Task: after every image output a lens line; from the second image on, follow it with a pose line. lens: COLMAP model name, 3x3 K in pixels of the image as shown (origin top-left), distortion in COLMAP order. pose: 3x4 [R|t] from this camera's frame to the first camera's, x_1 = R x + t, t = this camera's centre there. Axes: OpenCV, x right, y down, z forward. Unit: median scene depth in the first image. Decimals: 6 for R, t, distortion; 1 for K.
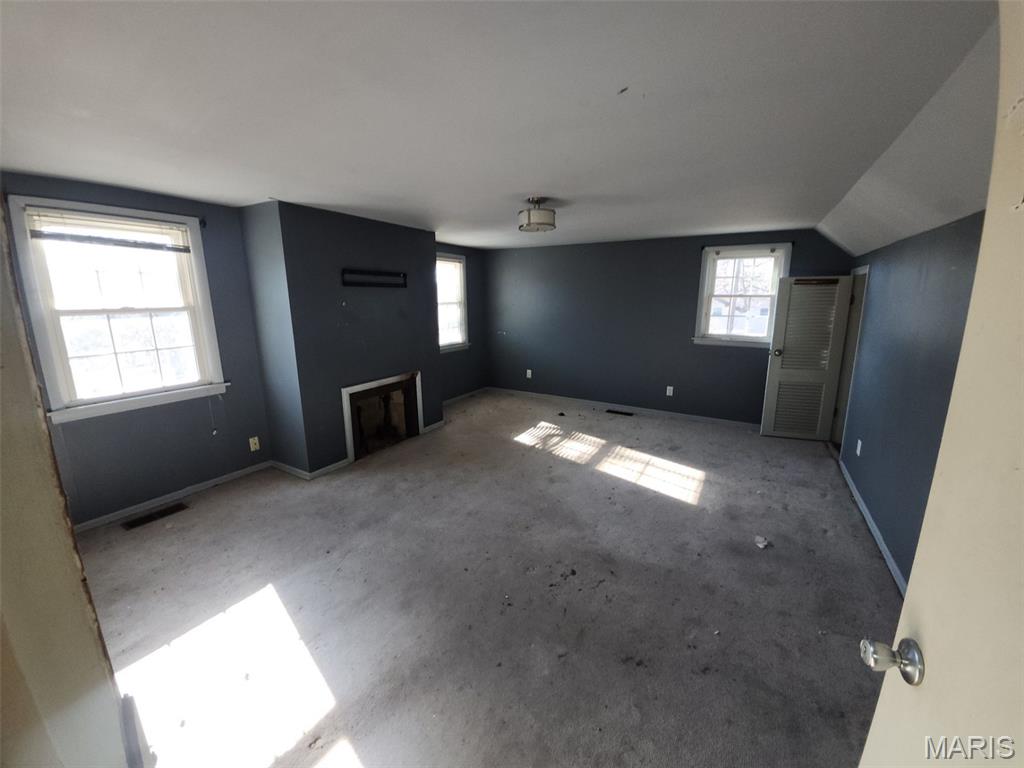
lens RADIAL K [[406.8, 0, 510.2], [0, 406.8, 381.9], [0, 0, 1]] dist [-0.007409, -0.005307]
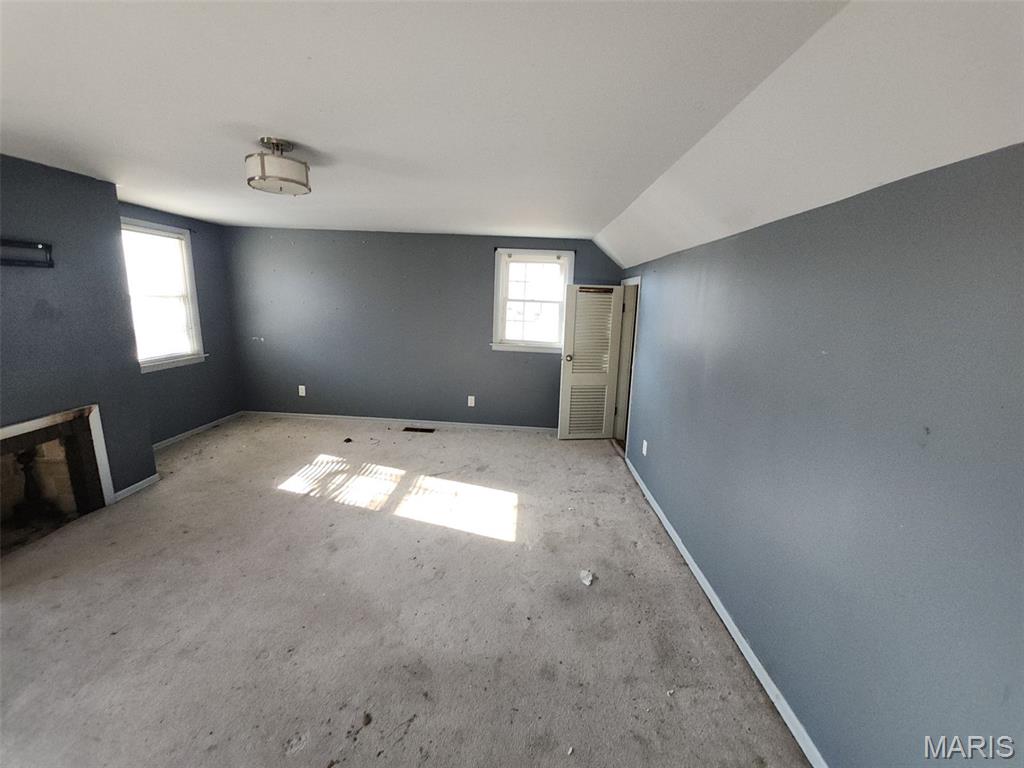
lens RADIAL K [[406.8, 0, 513.7], [0, 406.8, 380.9], [0, 0, 1]] dist [-0.007409, -0.005307]
pose [[0.876360, -0.056305, 0.478355, 0.048443], [0.057913, 0.998257, 0.011403, -0.037628], [-0.478163, 0.017710, 0.878093, 0.182955]]
